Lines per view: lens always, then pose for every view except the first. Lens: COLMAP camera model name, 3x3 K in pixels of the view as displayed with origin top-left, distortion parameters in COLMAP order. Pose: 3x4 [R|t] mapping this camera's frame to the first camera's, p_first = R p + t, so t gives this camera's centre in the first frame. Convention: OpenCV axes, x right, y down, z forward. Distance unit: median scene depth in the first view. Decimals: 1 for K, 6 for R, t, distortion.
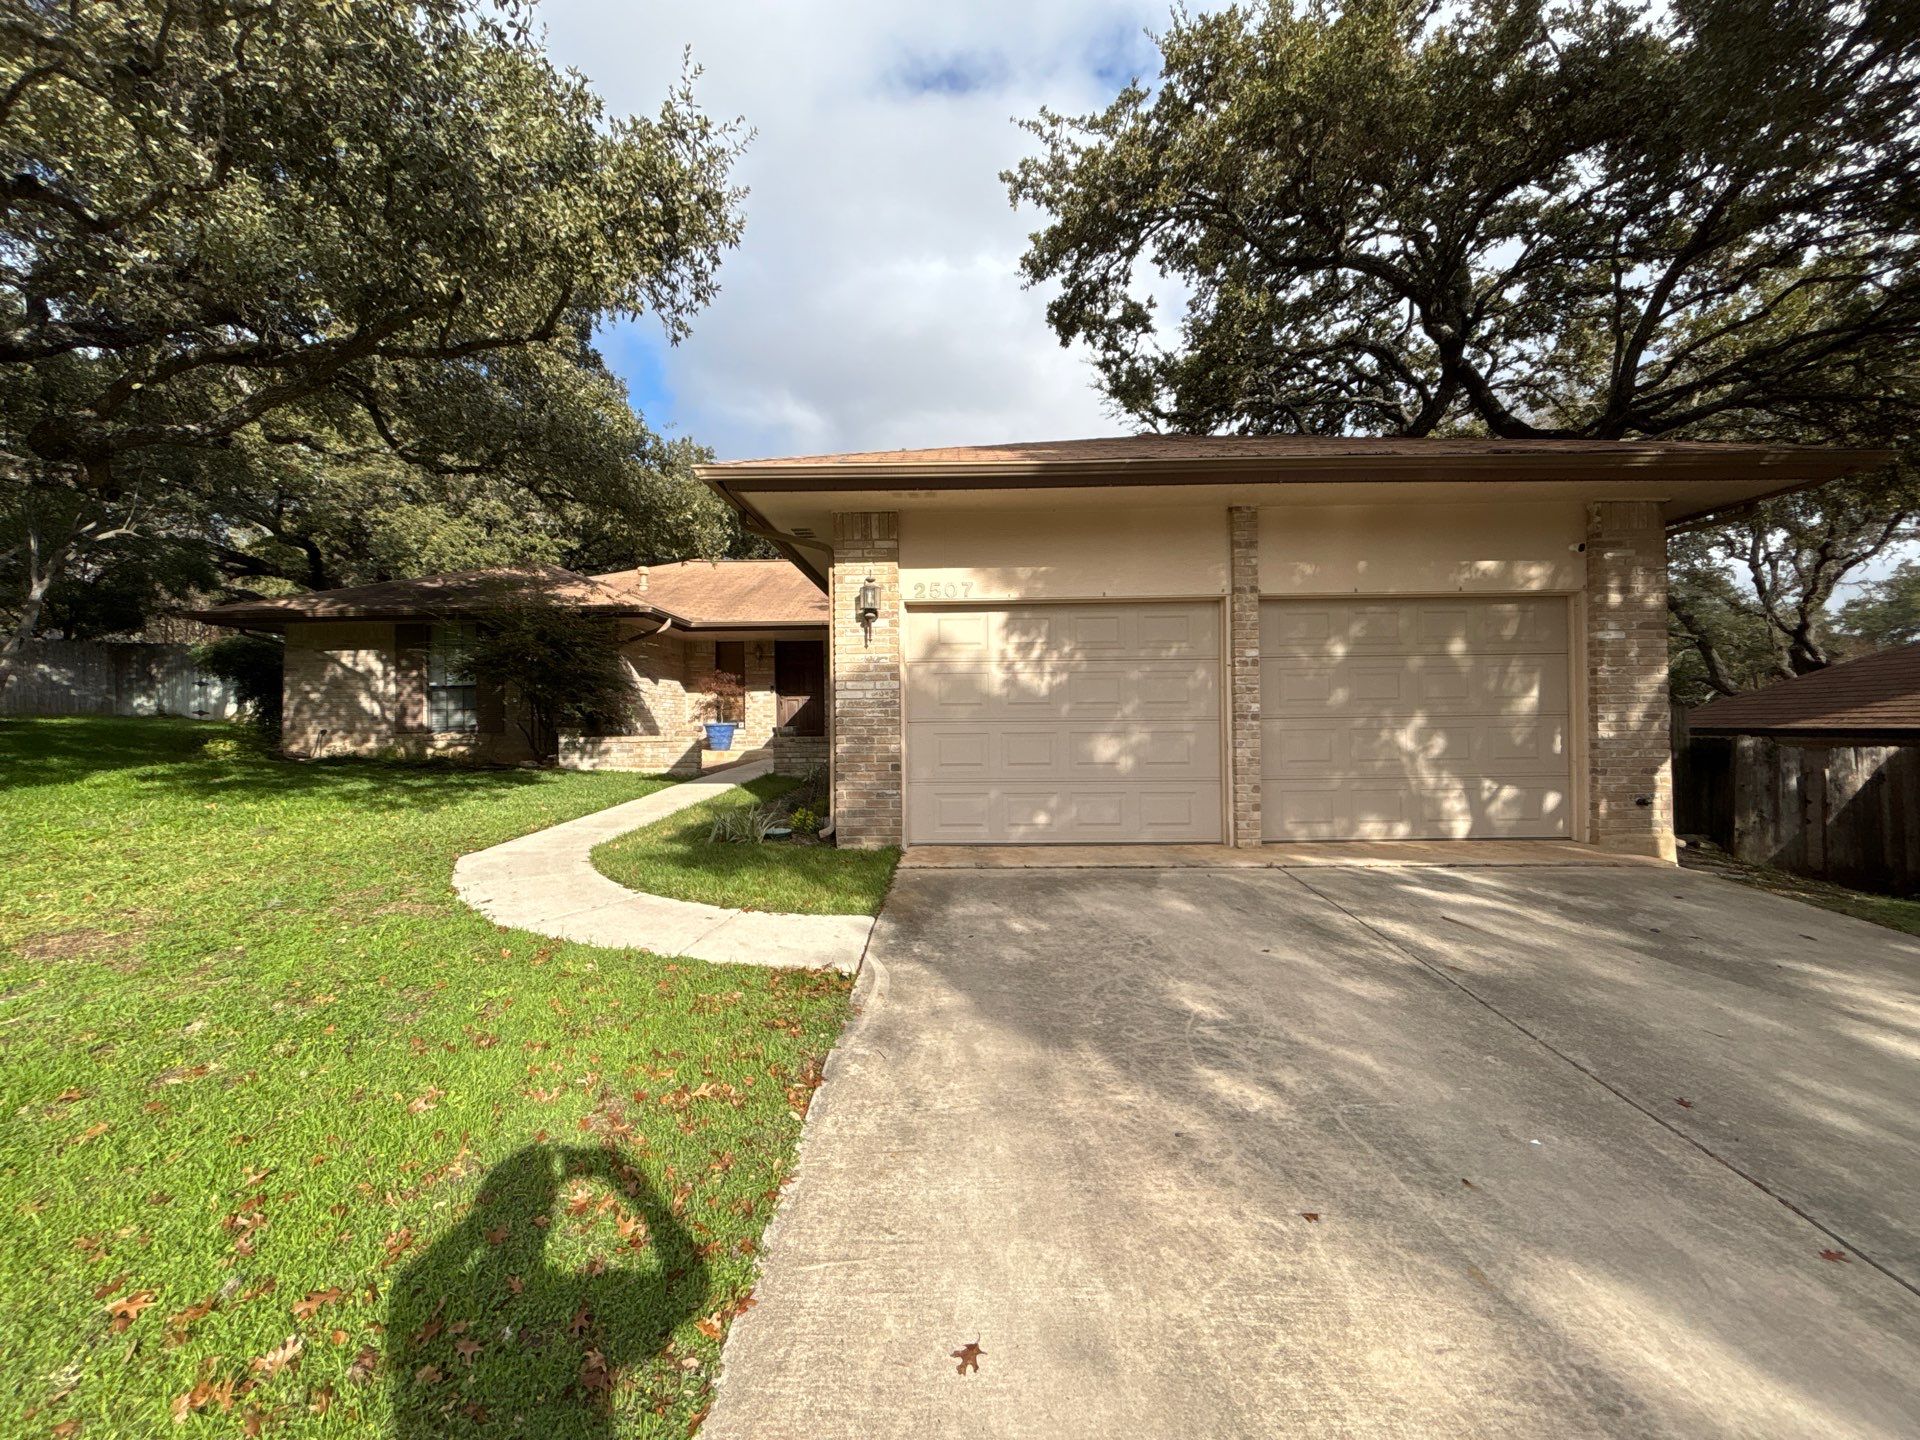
lens RADIAL K [[769.5, 0, 959.9], [0, 769.5, 727.1], [0, 0, 1]] dist [-0.001500, 0.000050]
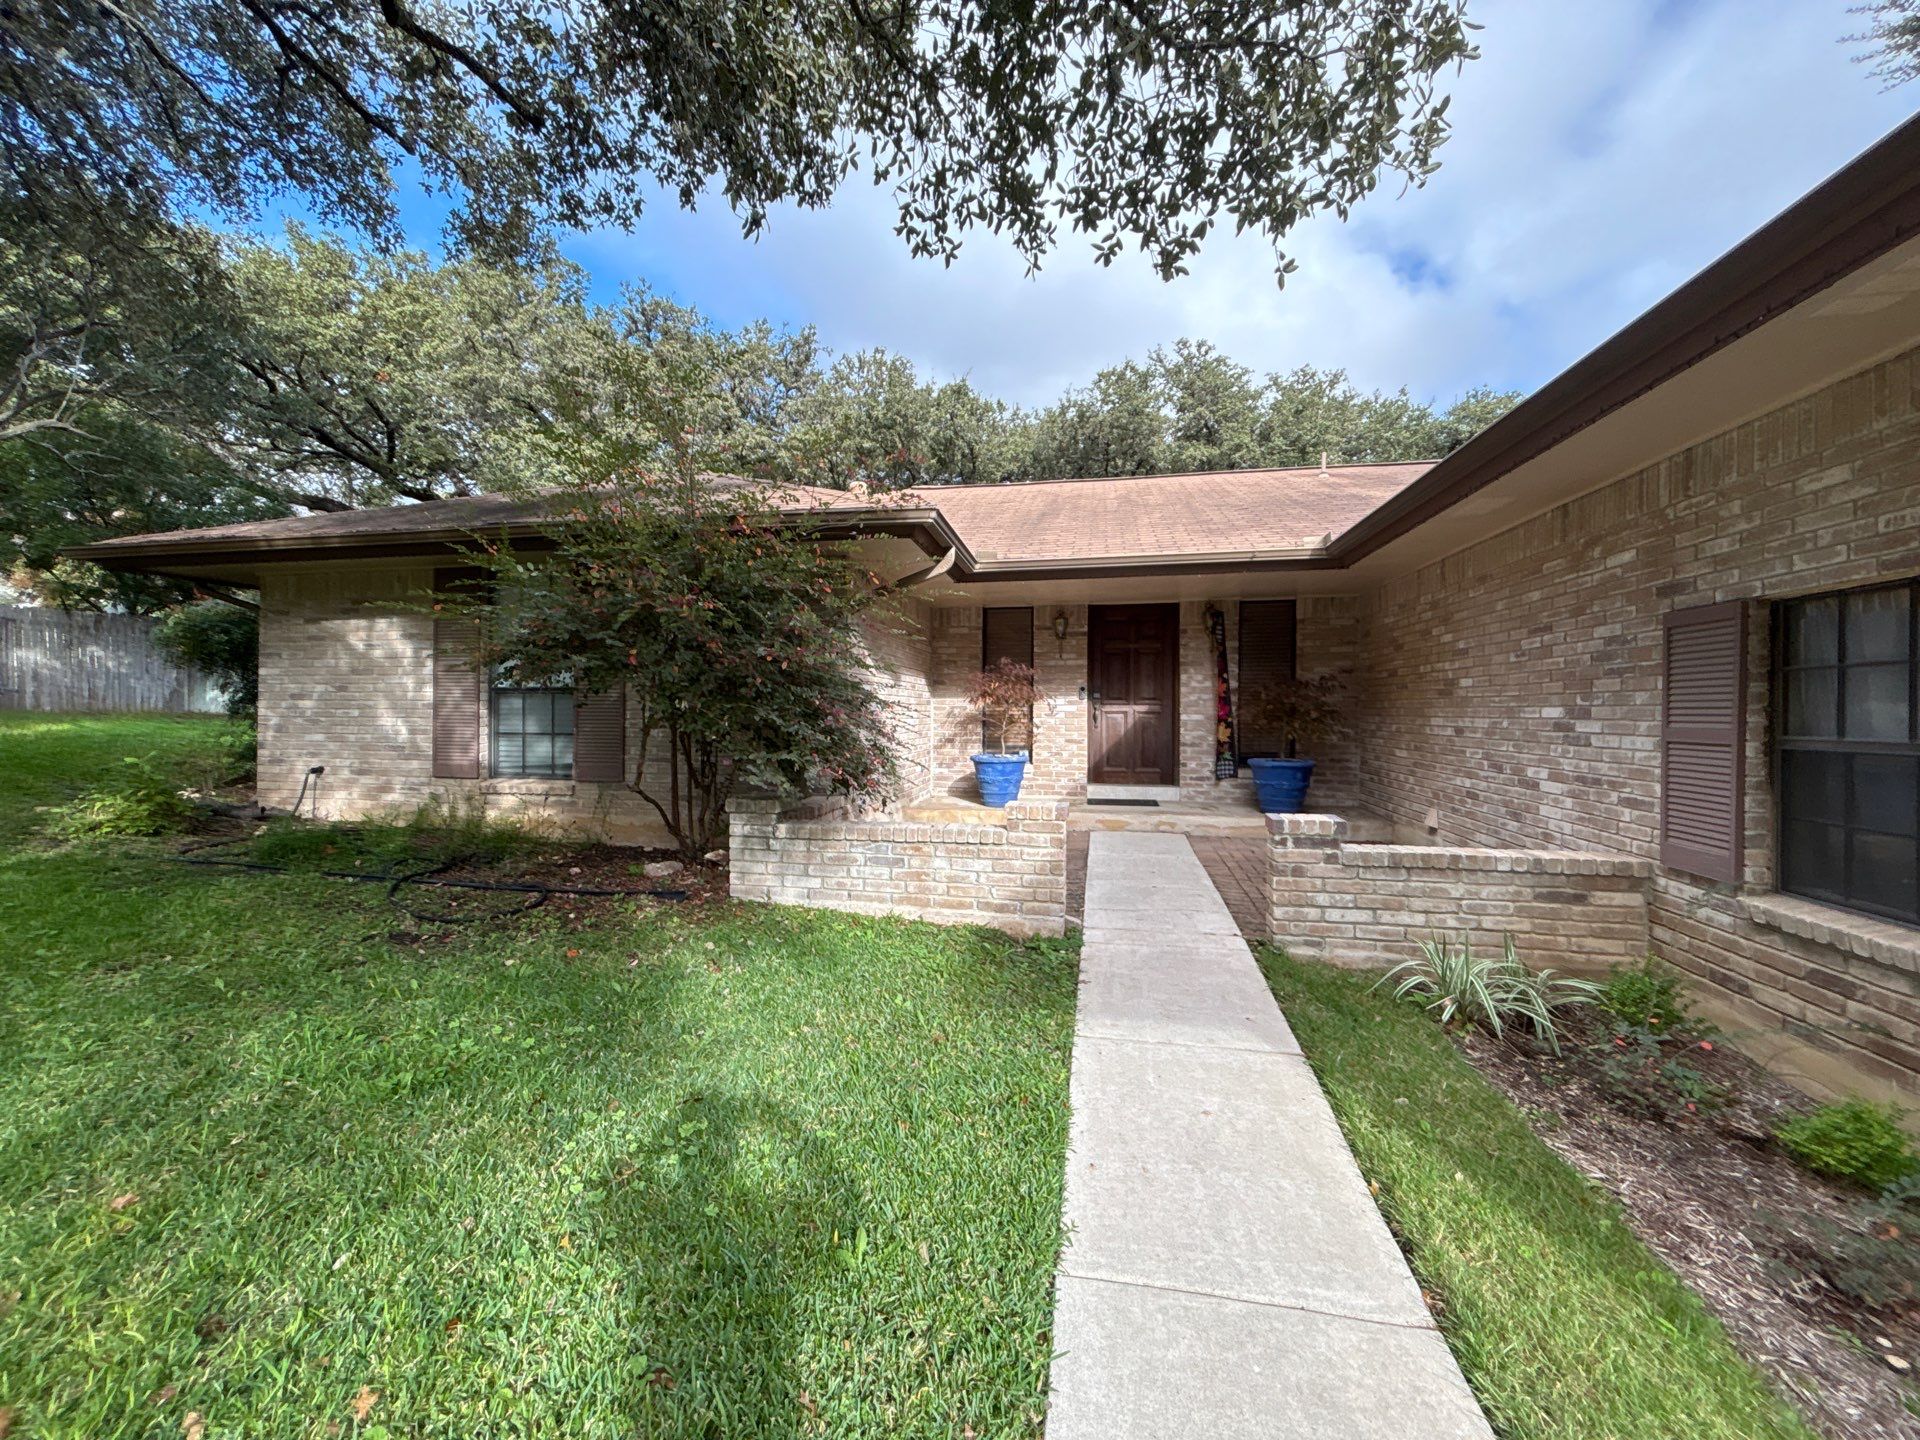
lens RADIAL K [[769.5, 0, 956.3], [0, 769.5, 713.9], [0, 0, 1]] dist [-0.001500, 0.000050]
pose [[0.984837, 0.016117, -0.172732, -0.294803], [-0.015614, 0.999869, 0.004272, -0.042932], [0.172778, -0.001510, 0.984960, 0.546638]]
